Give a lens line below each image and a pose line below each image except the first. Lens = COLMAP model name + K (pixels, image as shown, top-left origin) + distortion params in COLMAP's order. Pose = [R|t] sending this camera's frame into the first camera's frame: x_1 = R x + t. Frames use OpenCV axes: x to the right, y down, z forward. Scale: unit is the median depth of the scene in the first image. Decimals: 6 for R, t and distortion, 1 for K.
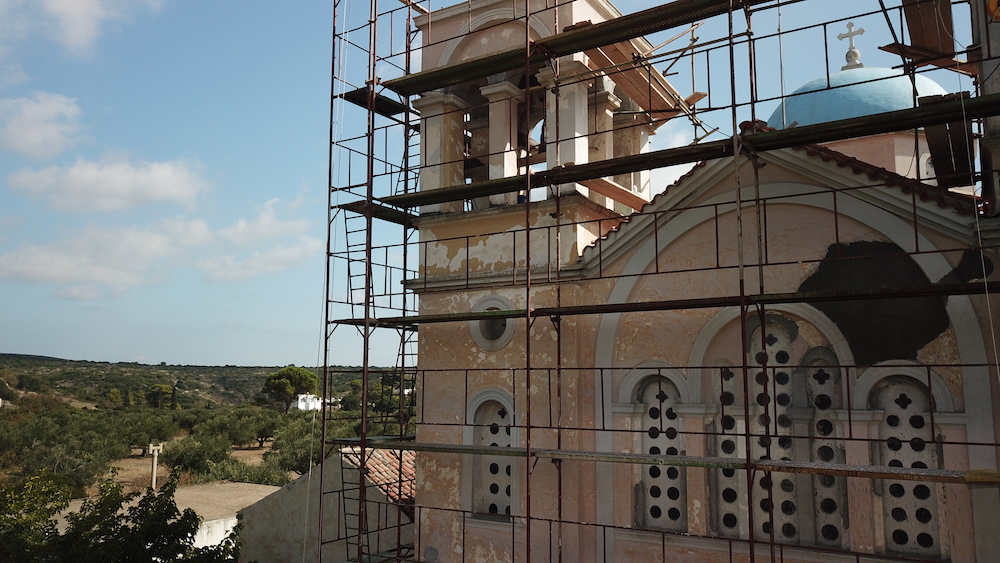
lens RADIAL K [[747.3, 0, 520.1], [0, 747.3, 283.4], [0, 0, 1]] dist [0.016623, -0.002229]
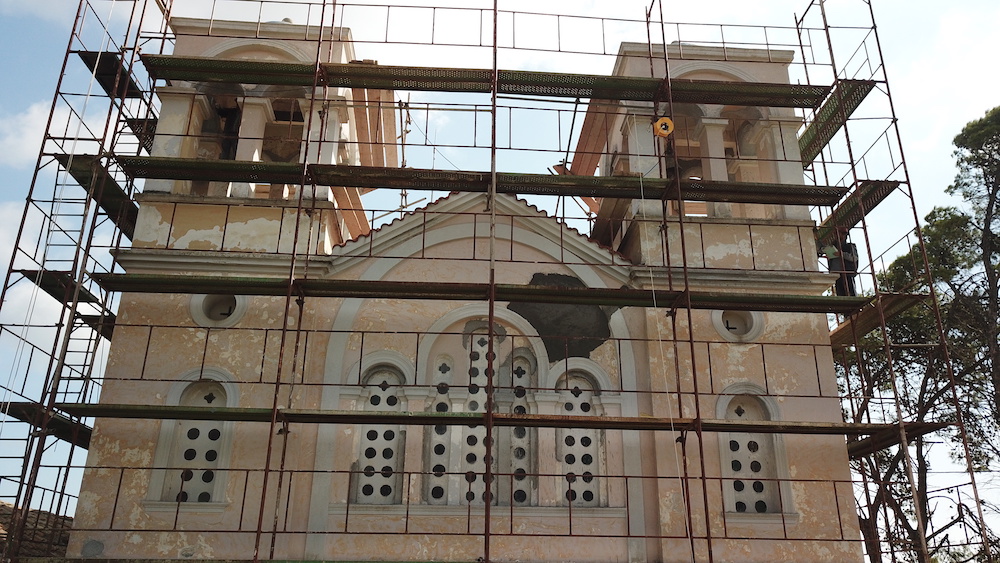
lens RADIAL K [[754.6, 0, 504.0], [0, 754.6, 285.4], [0, 0, 1]] dist [0.010628, -0.003681]
pose [[0.819899, 0.224574, 0.526623, -0.287902], [-0.083506, 0.956926, -0.278062, 0.306553], [-0.566385, 0.184007, 0.803336, -0.024127]]
